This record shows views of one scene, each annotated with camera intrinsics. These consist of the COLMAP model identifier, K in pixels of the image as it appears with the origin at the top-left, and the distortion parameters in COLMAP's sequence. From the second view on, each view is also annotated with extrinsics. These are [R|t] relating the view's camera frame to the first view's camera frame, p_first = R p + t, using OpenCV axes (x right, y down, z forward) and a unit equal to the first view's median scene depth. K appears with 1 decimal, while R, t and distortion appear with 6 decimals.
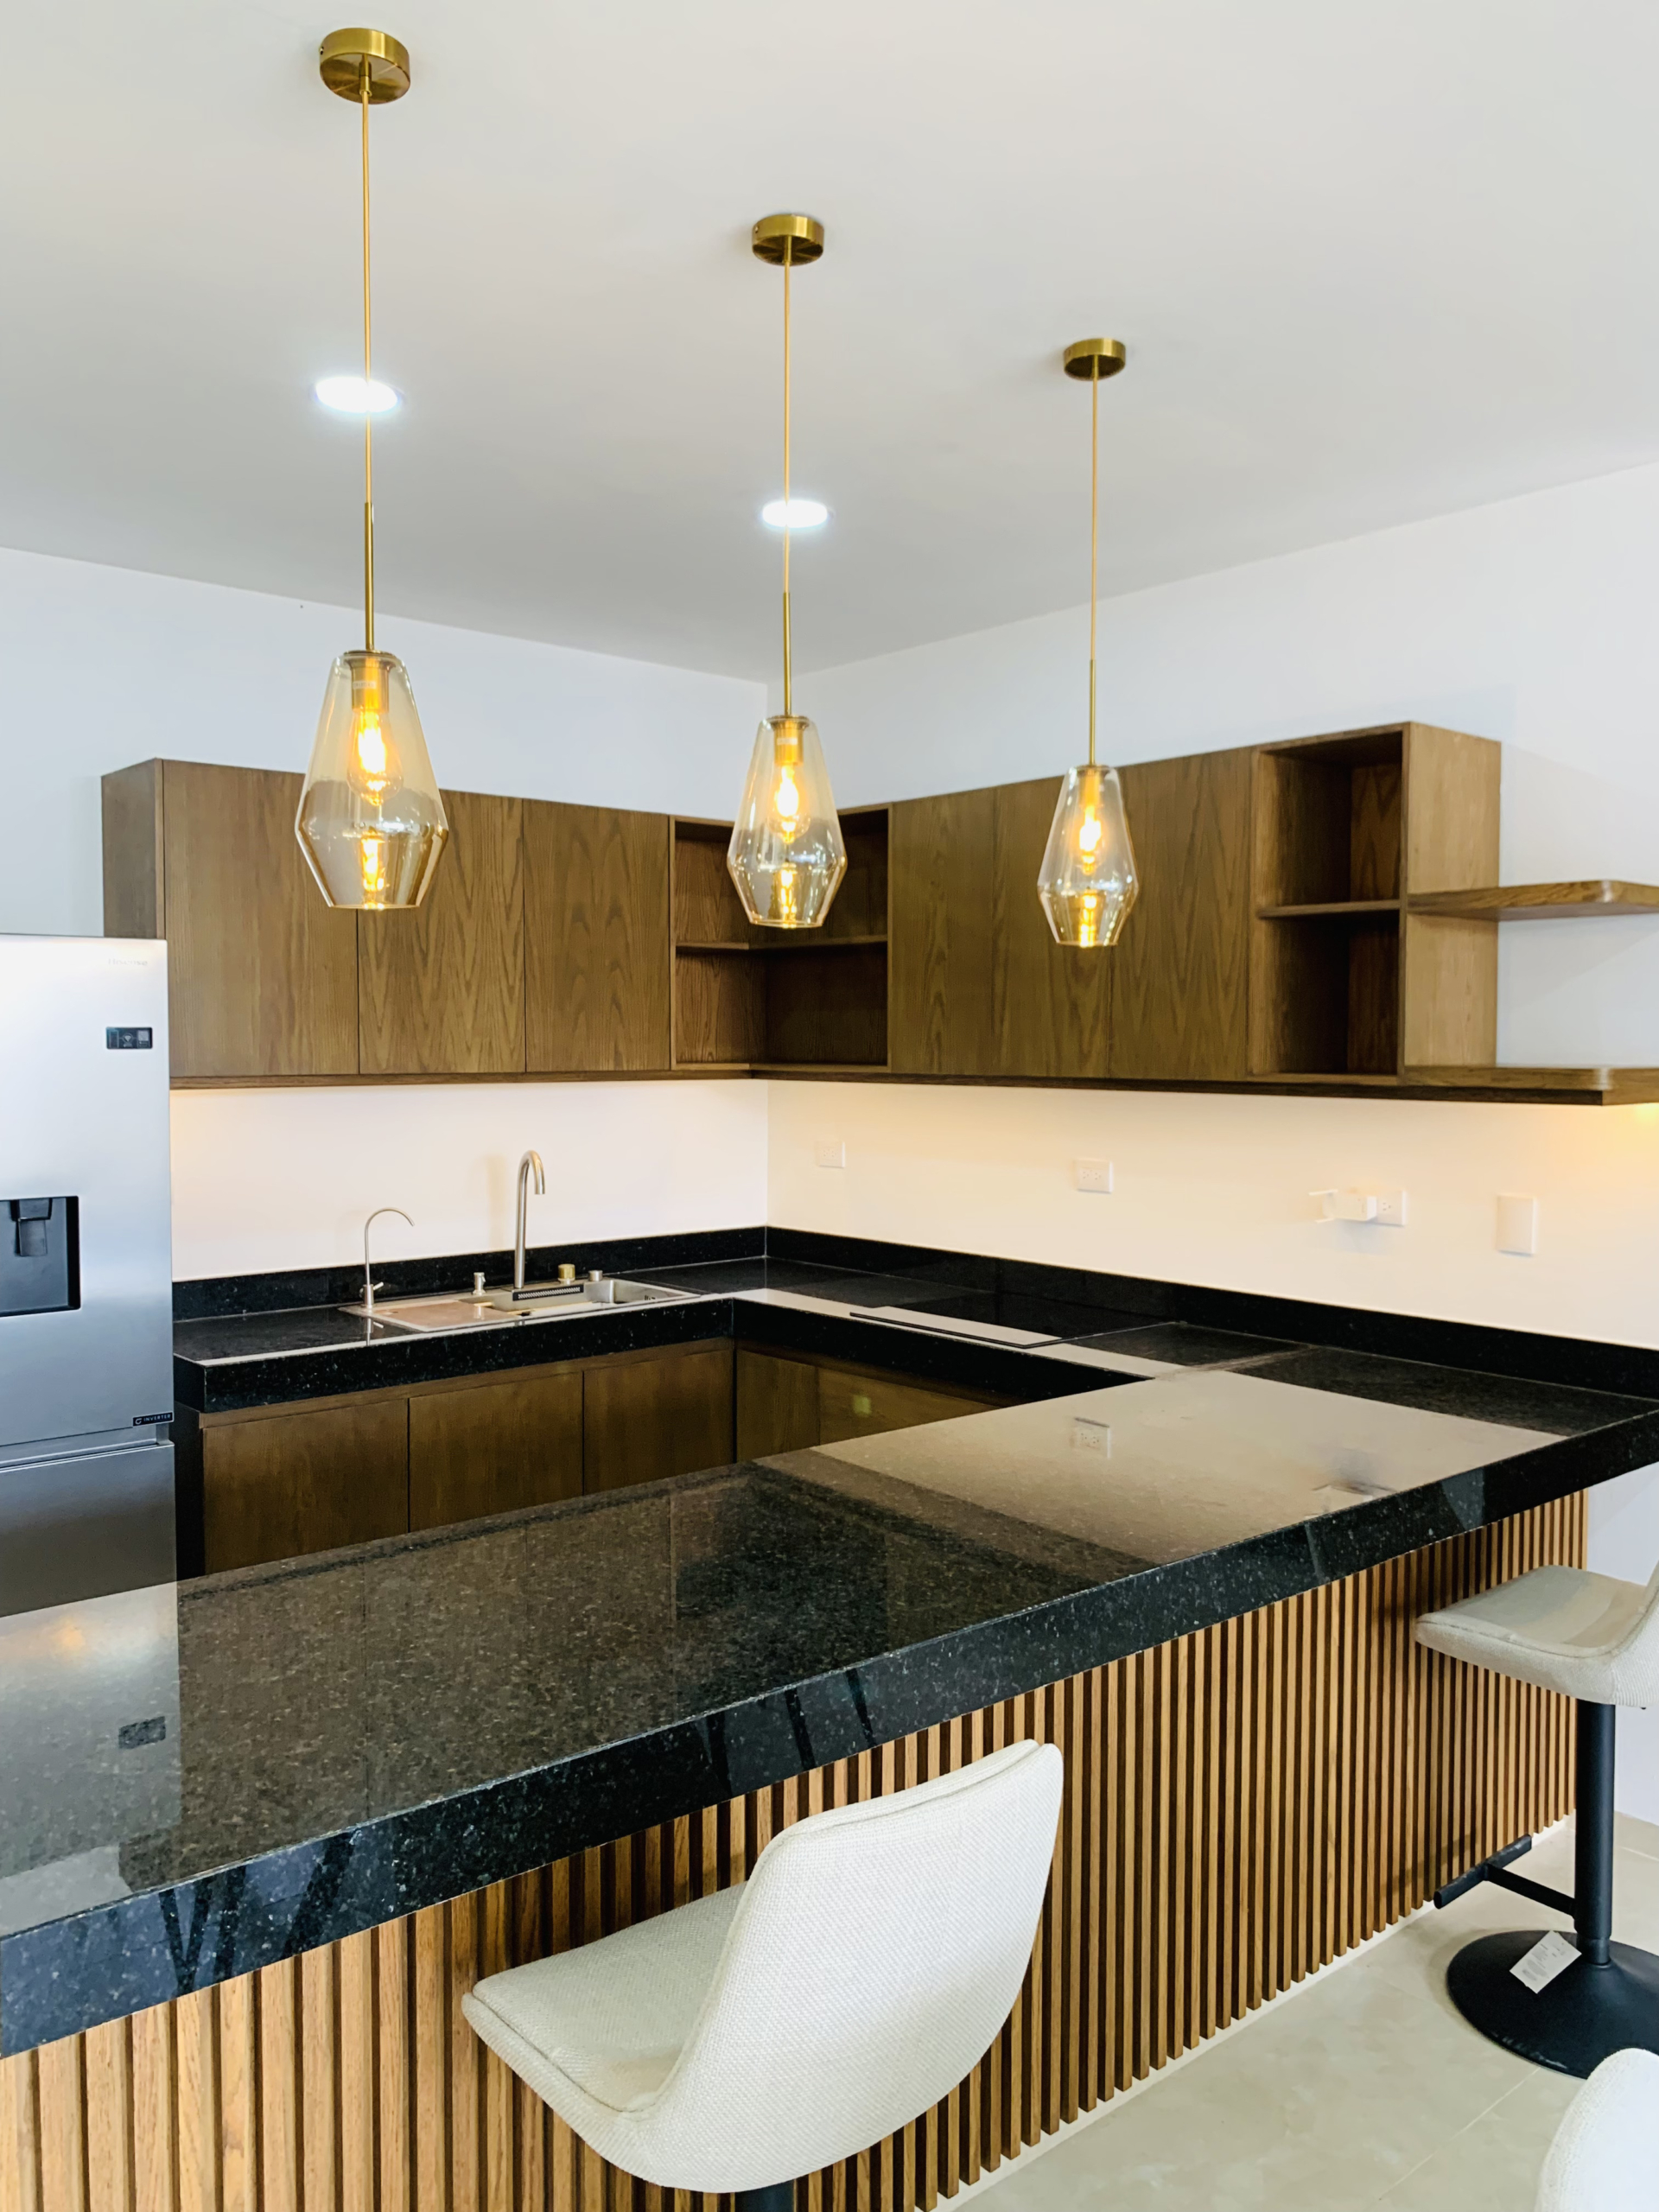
lens RADIAL K [[1689.1, 0, 847.9], [0, 1689.1, 1120.5], [0, 0, 1]] dist [0.077489, -0.128588]
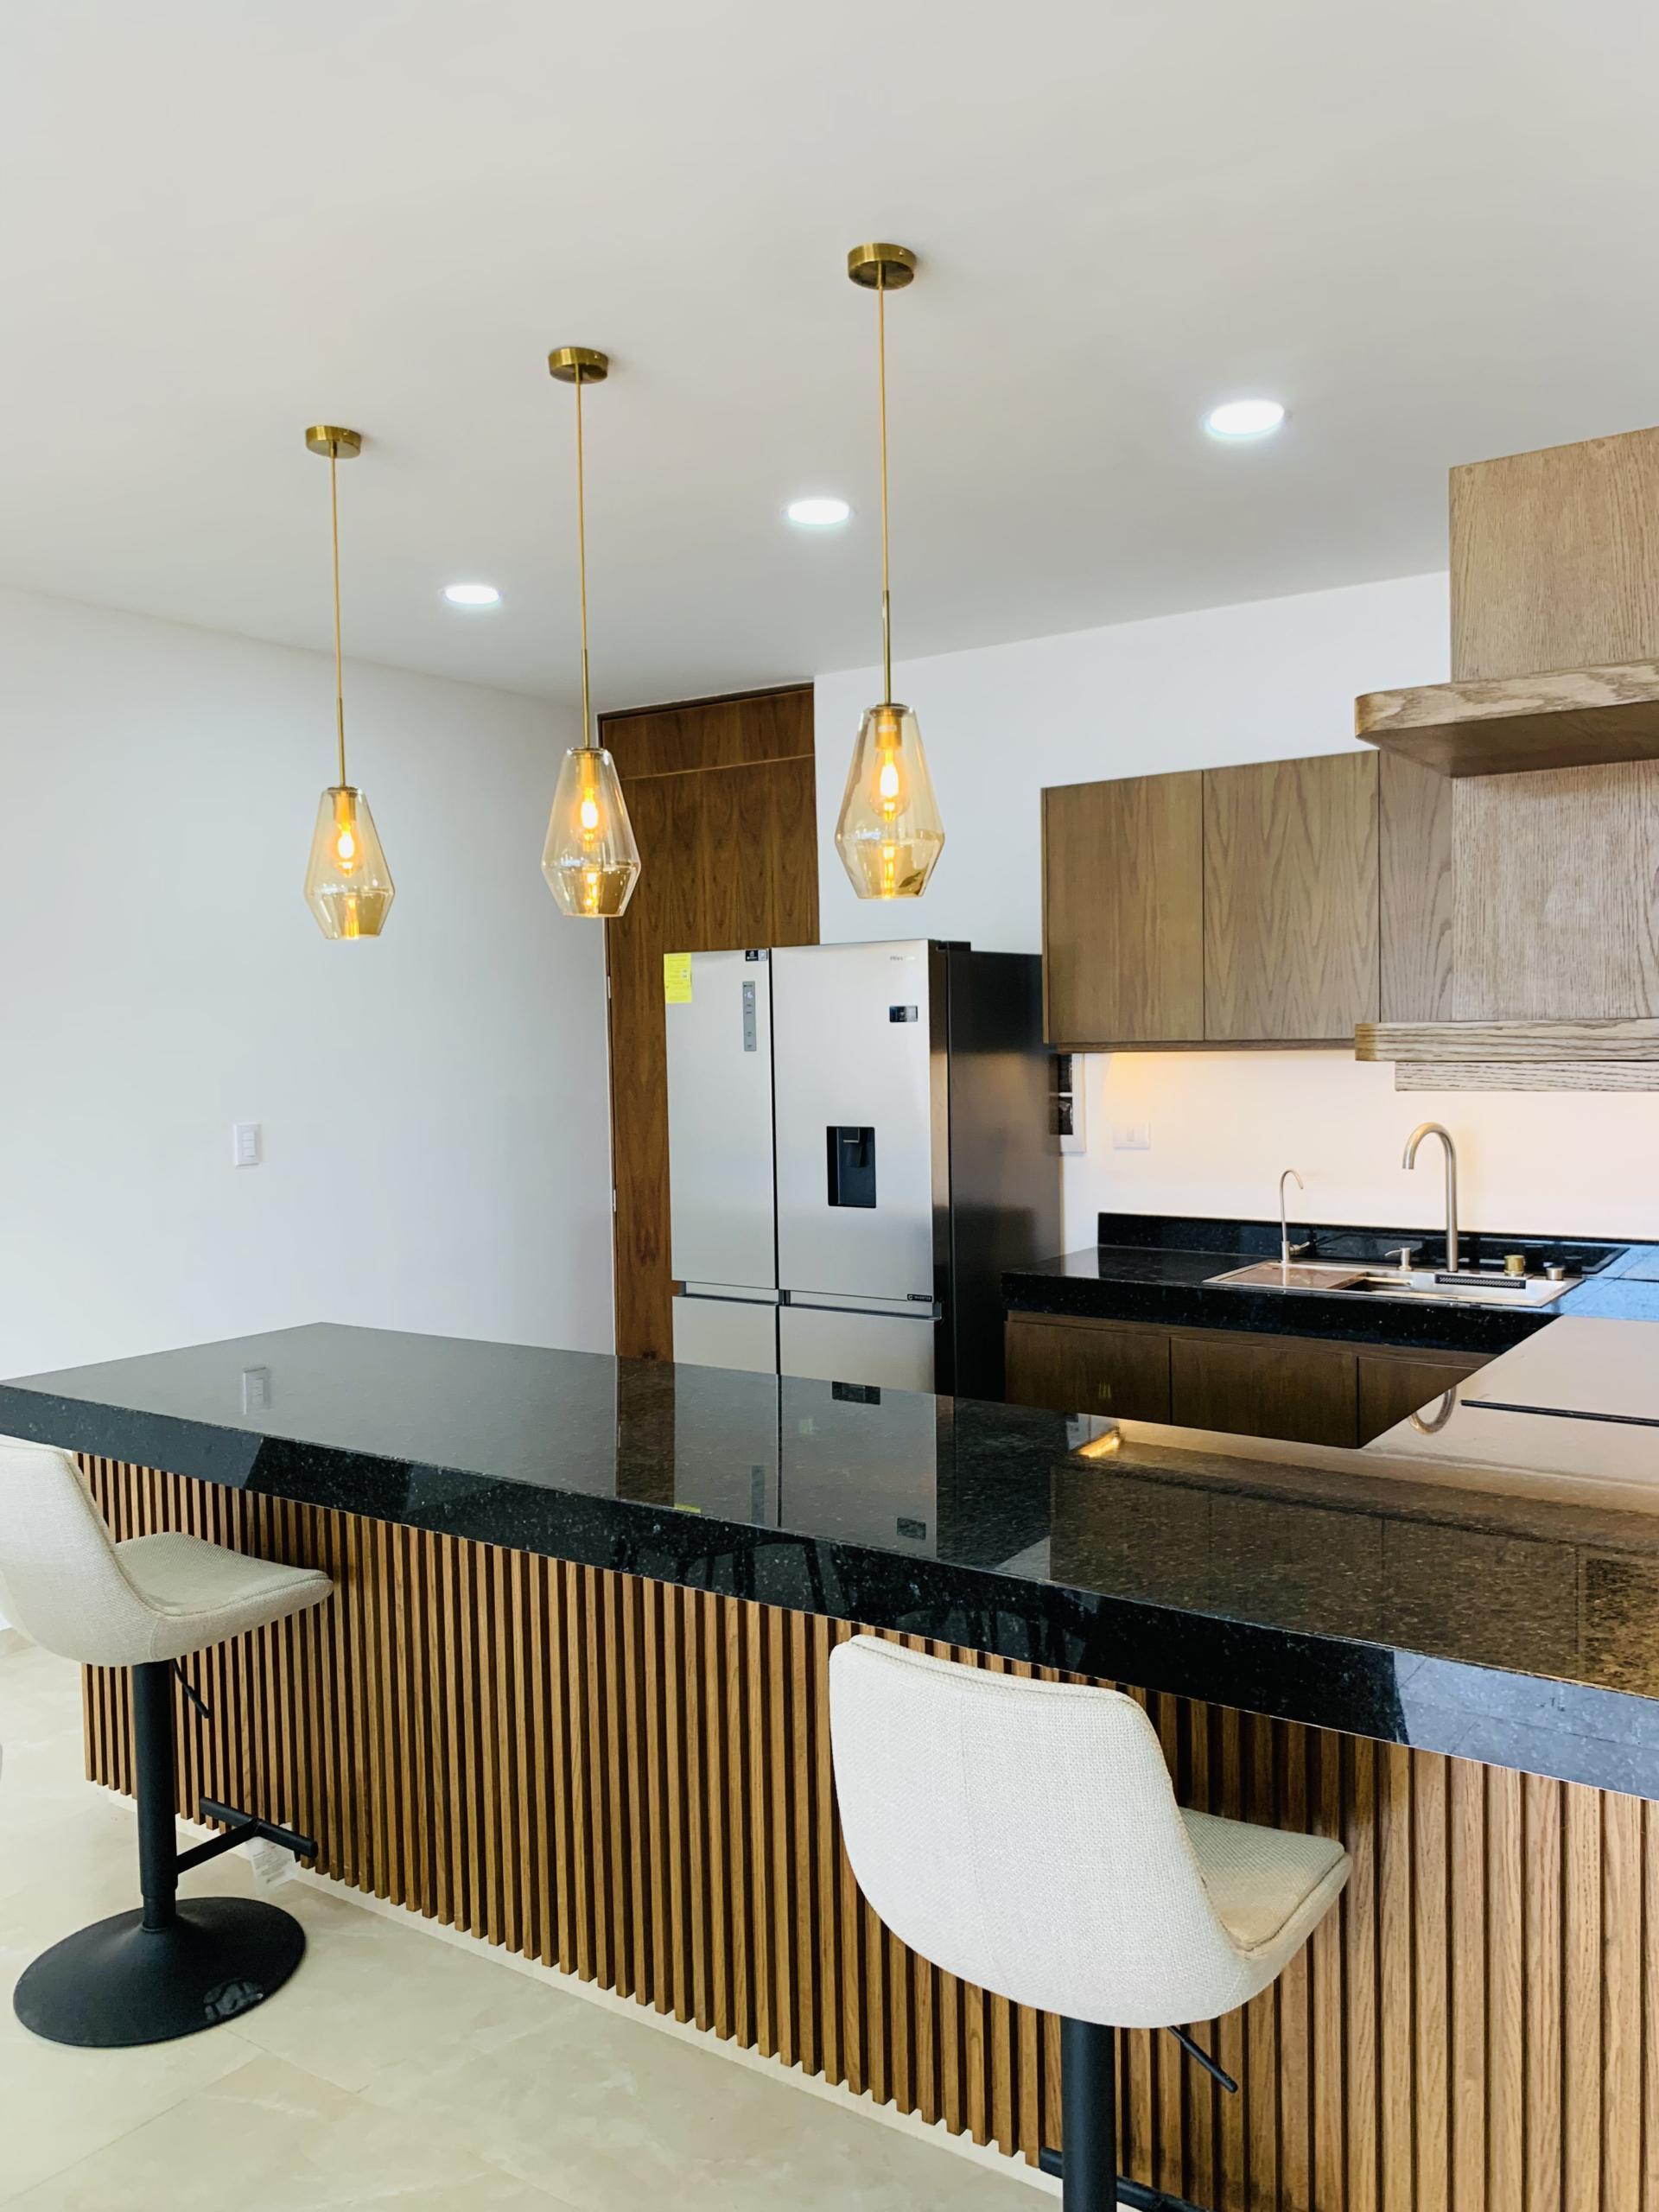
lens RADIAL K [[1689.1, 0, 838.5], [0, 1689.1, 1127.3], [0, 0, 1]] dist [0.077489, -0.128588]
pose [[0.242560, 0.048744, -0.968911, 0.693484], [-0.029521, 0.998645, 0.042850, -0.011416], [0.969687, 0.018209, 0.243671, 0.496603]]
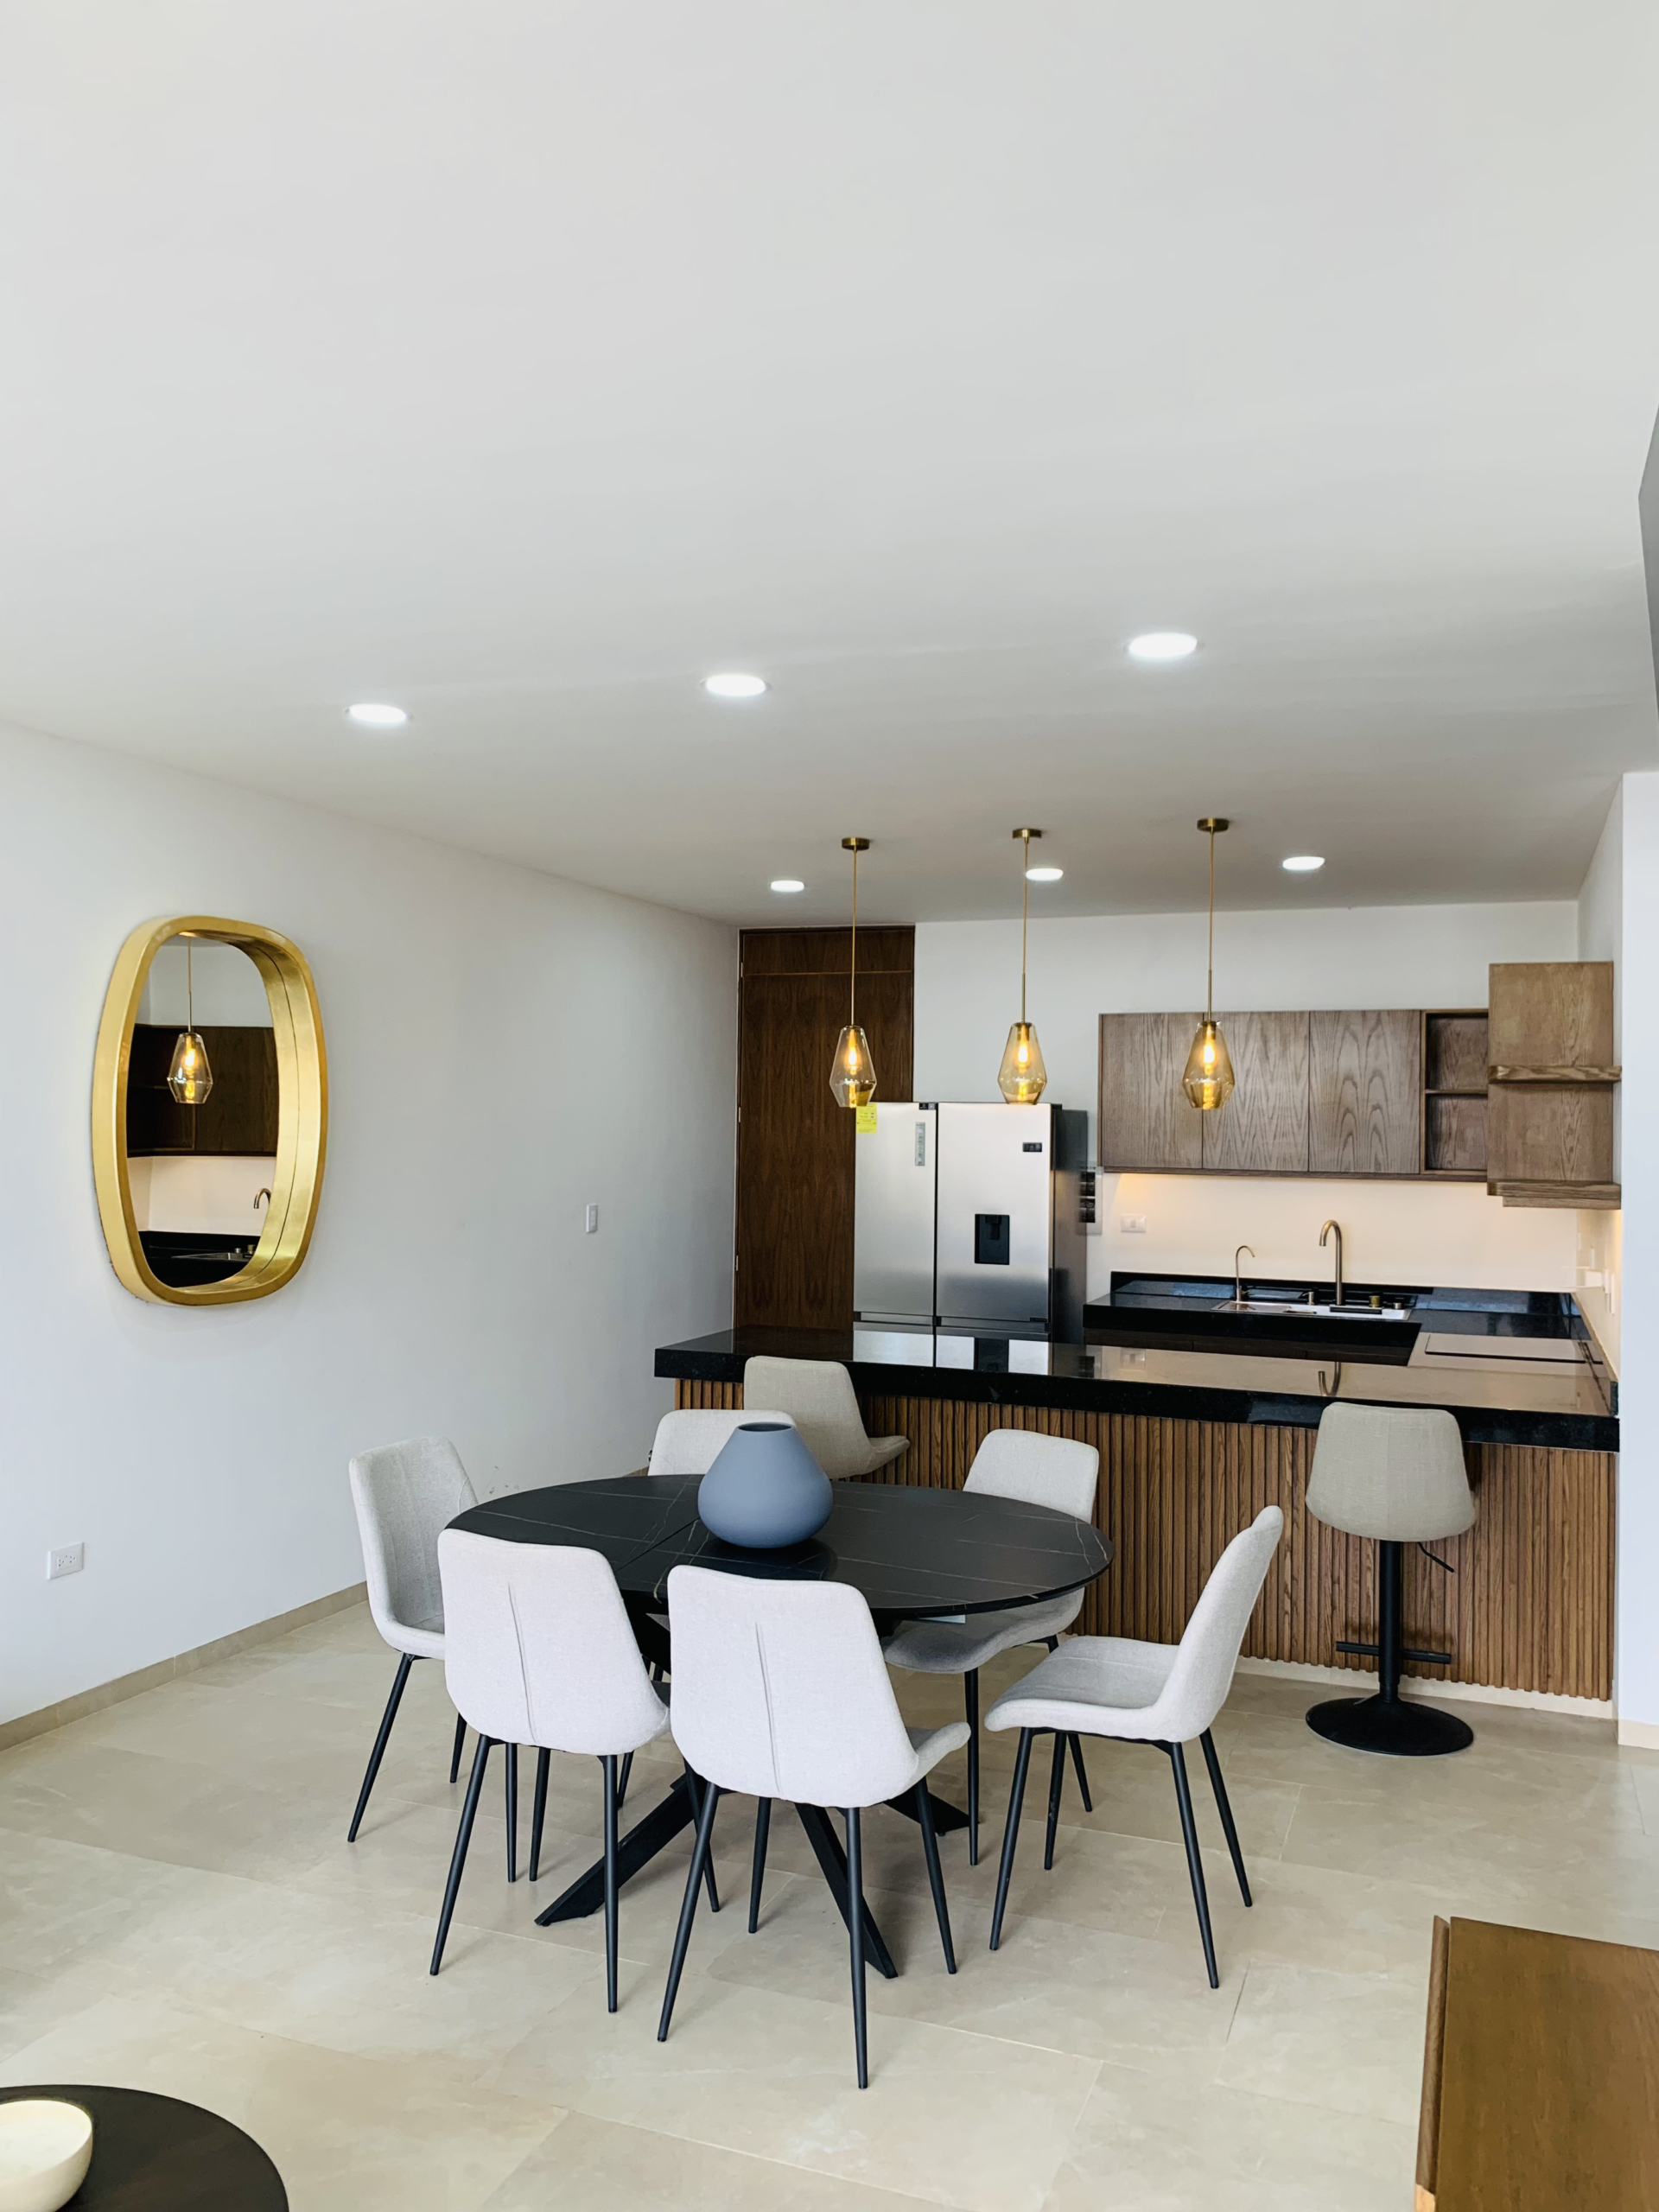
lens RADIAL K [[1689.1, 0, 812.5], [0, 1689.1, 1131.2], [0, 0, 1]] dist [0.077489, -0.128588]
pose [[0.449838, 0.008566, -0.893069, 1.147746], [-0.058553, 0.998086, -0.019920, -0.006672], [0.891189, 0.061252, 0.449479, -0.212097]]
